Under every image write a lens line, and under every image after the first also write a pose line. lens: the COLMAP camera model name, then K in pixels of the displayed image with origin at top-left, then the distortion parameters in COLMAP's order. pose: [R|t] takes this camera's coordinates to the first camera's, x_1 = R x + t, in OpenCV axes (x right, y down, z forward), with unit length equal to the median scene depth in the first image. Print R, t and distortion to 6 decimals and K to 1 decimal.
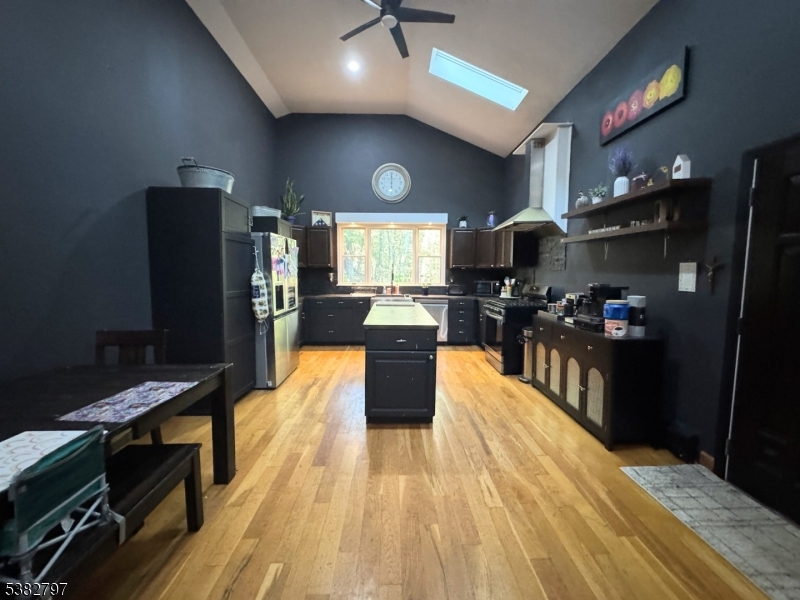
lens RADIAL K [[319.5, 0, 397.5], [0, 319.5, 296.0], [0, 0, 1]] dist [-0.003439, 0.000552]
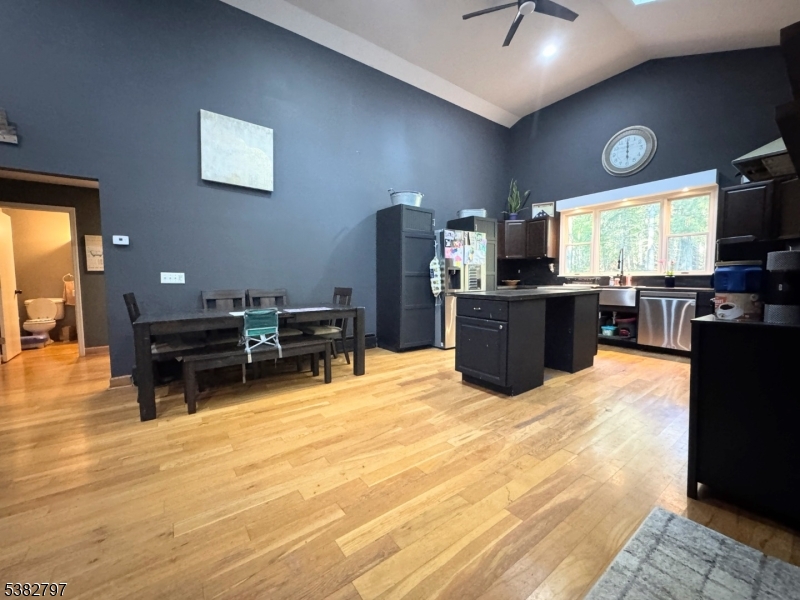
lens RADIAL K [[319.5, 0, 400.4], [0, 319.5, 297.0], [0, 0, 1]] dist [-0.003439, 0.000552]
pose [[0.577463, 0.039156, -0.815477, 0.713649], [-0.051212, 0.998619, 0.011686, 0.093362], [0.814809, 0.035014, 0.578672, 0.124074]]
